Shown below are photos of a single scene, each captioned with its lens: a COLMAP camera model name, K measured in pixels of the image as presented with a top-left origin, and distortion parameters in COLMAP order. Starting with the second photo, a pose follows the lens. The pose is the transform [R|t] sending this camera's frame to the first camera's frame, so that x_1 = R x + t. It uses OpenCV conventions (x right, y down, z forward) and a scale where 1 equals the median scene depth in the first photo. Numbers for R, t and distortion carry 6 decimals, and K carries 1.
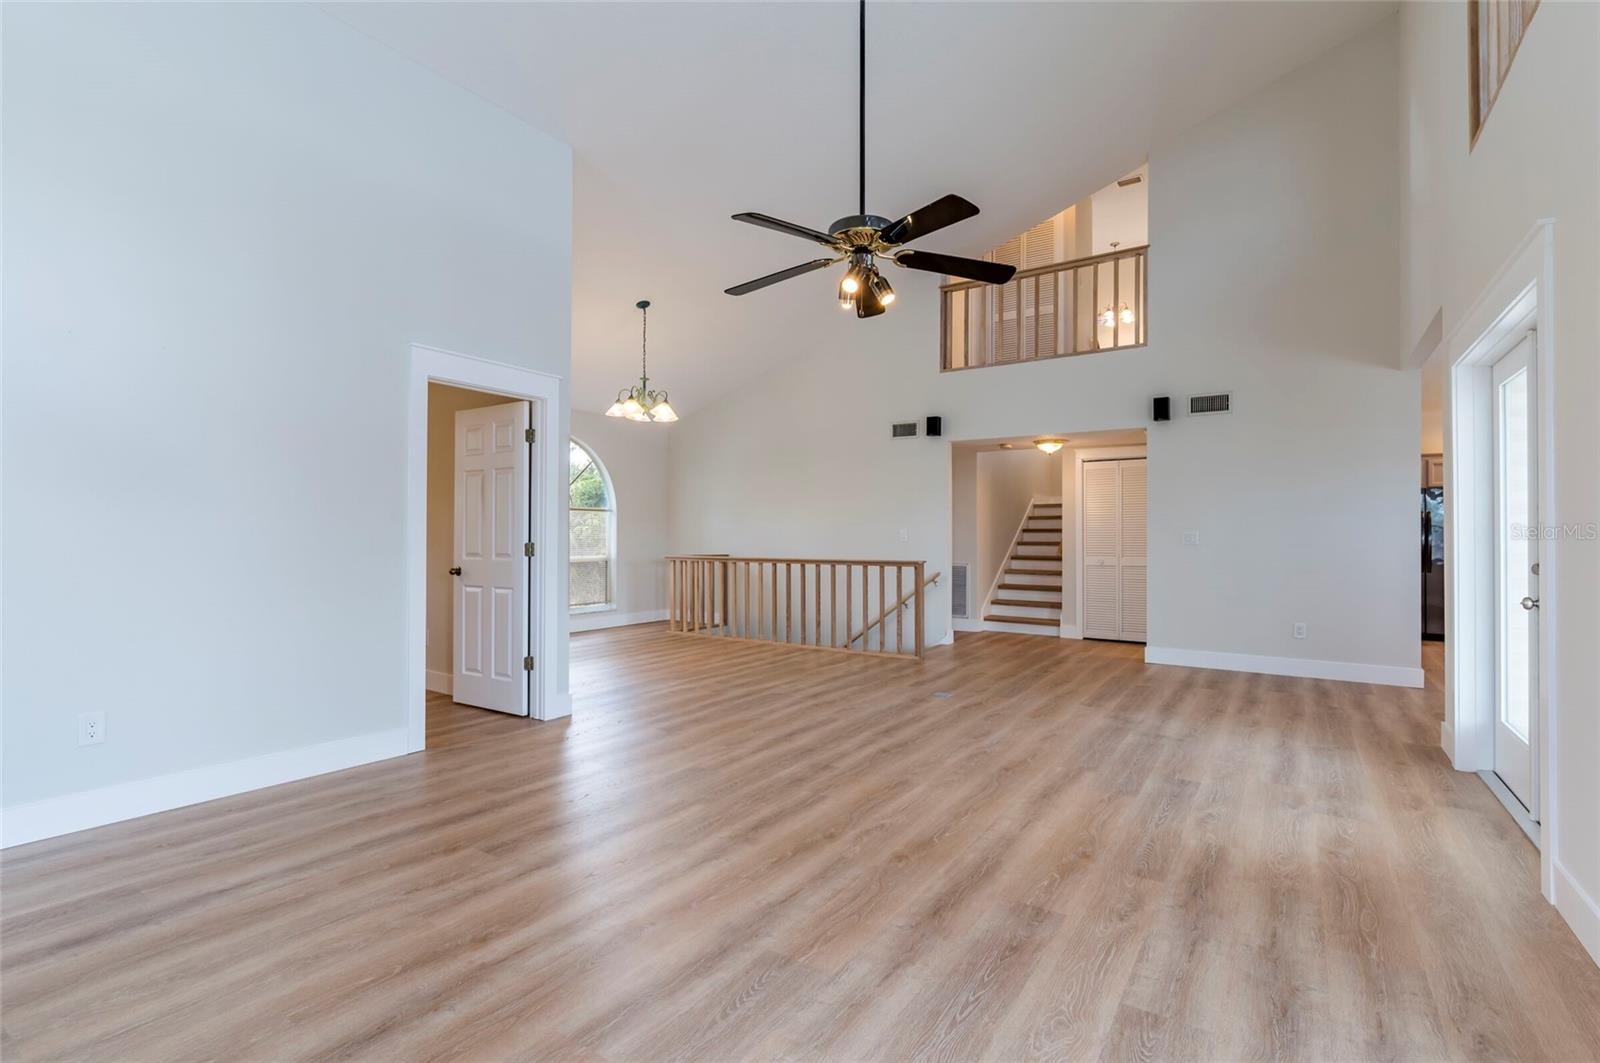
lens RADIAL K [[728.8, 0, 810.5], [0, 728.8, 531.3], [0, 0, 1]] dist [0.000316, 0.000123]
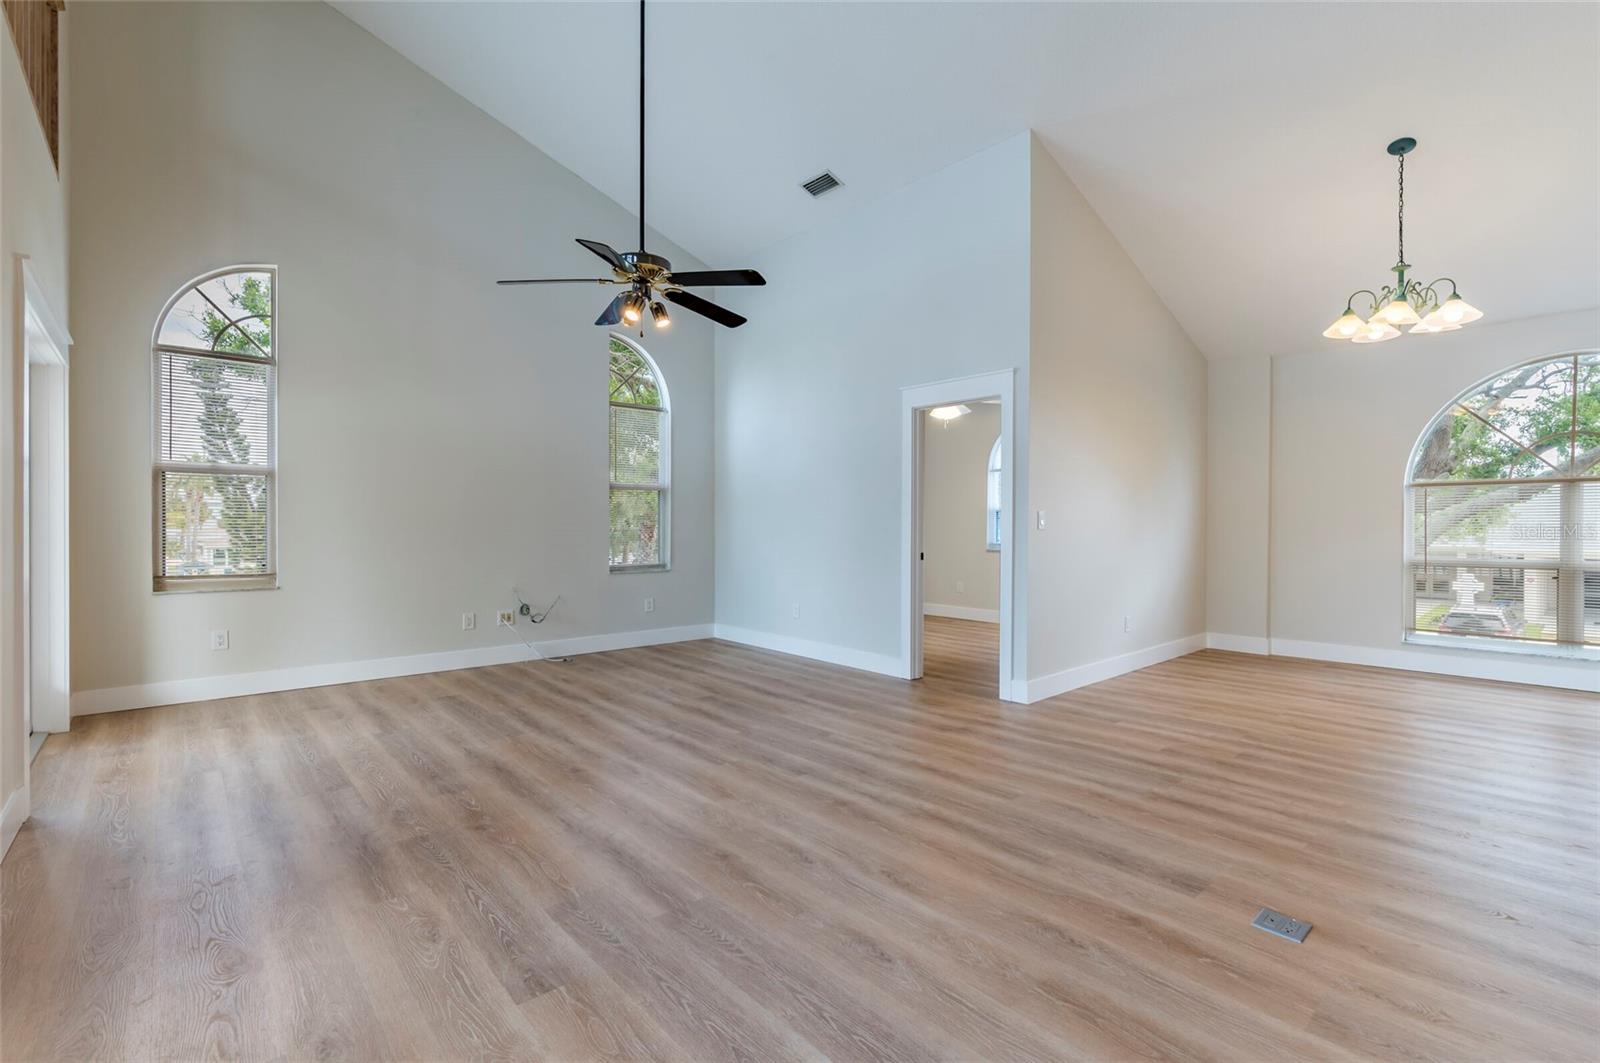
lens RADIAL K [[719.4, 0, 799.1], [0, 719.4, 525.8], [0, 0, 1]] dist [-0.000473, -0.000554]
pose [[-0.260826, -0.003301, -0.965380, 1.013191], [0.005458, 0.999973, -0.004894, 0.015391], [0.965370, -0.006546, -0.260801, 1.383856]]
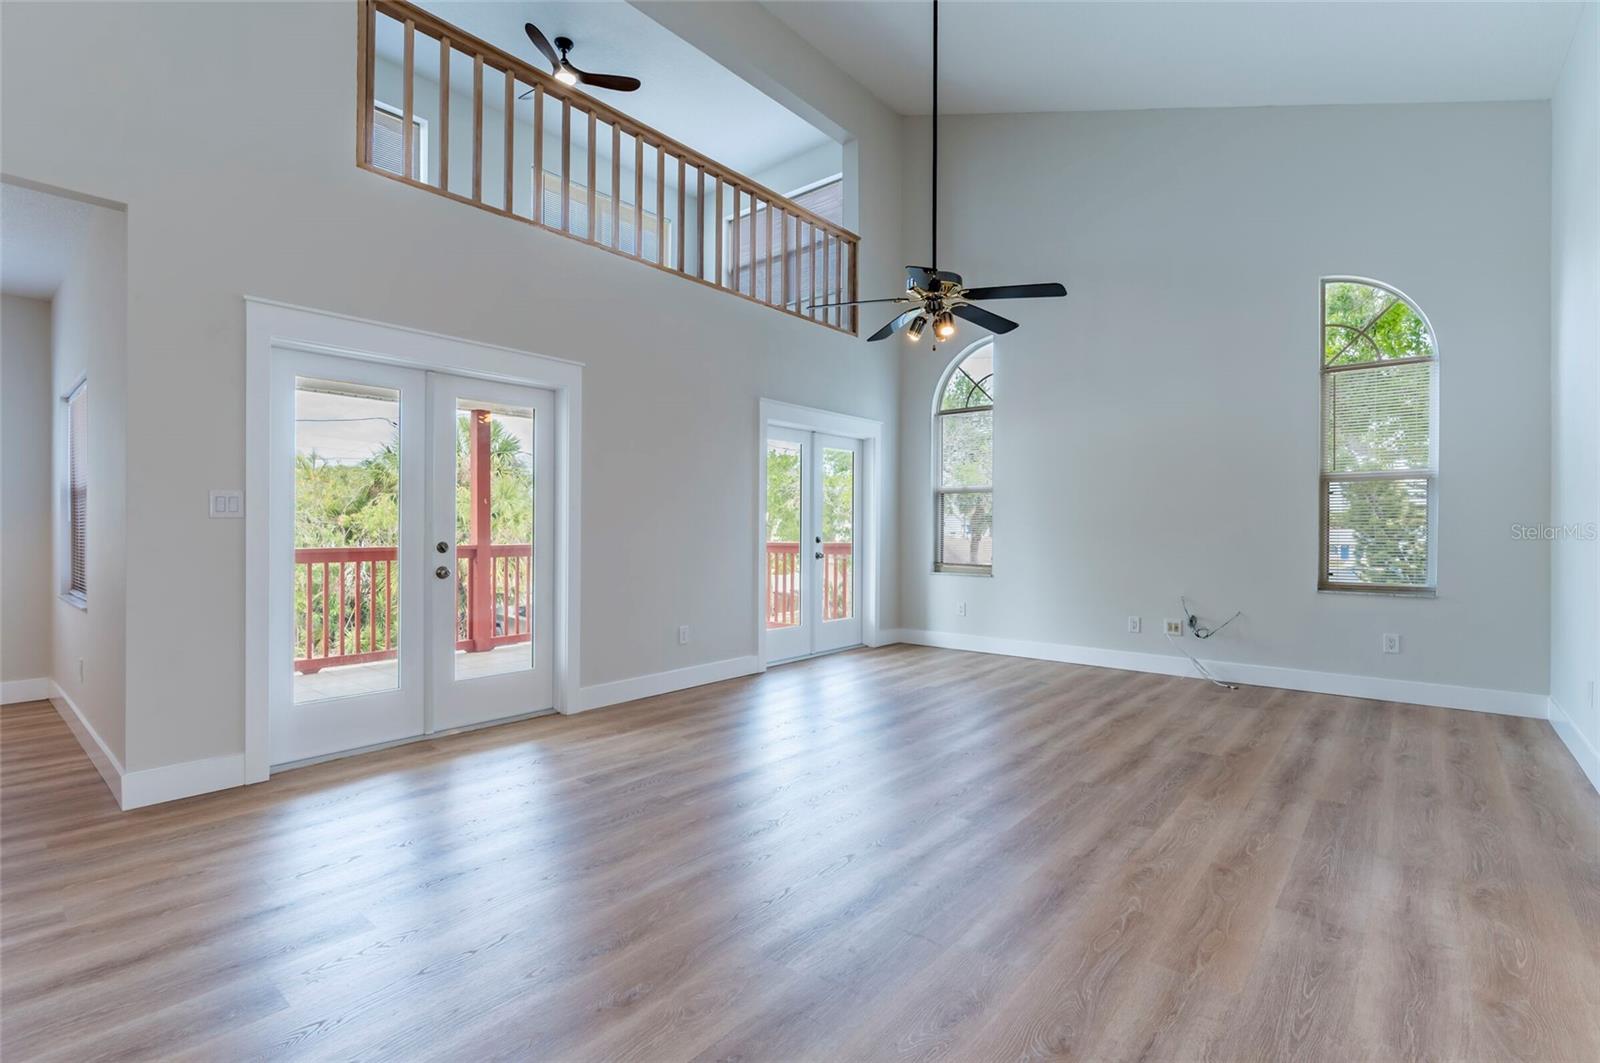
lens RADIAL K [[728.8, 0, 810.5], [0, 728.8, 531.3], [0, 0, 1]] dist [0.000316, 0.000123]
pose [[-0.993922, -0.006779, 0.109874, 0.127285], [-0.007189, 0.999969, -0.003333, 0.018299], [-0.109848, -0.004103, -0.993940, 2.015942]]
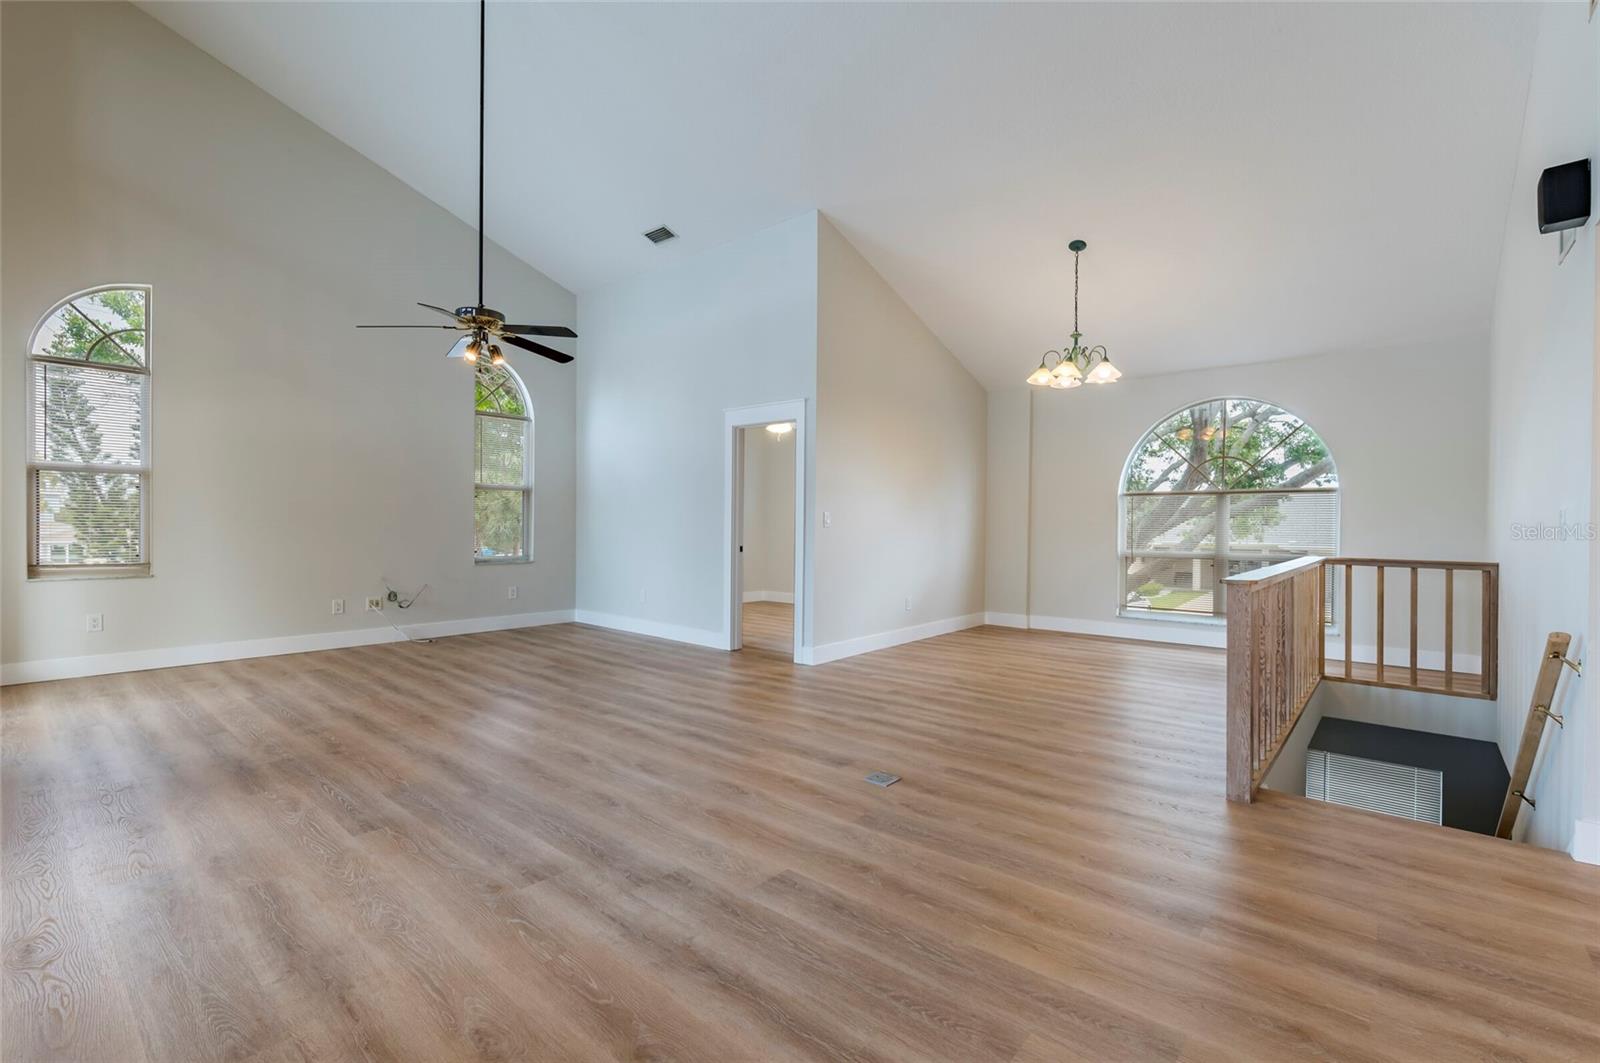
lens RADIAL K [[706.3, 0, 798.6], [0, 706.3, 525.9], [0, 0, 1]] dist [-0.002180, -0.000083]
pose [[-0.129101, -0.001249, -0.991631, 1.272249], [0.000021, 0.999999, -0.001263, 0.017783], [0.991632, -0.000184, -0.129100, 1.637367]]
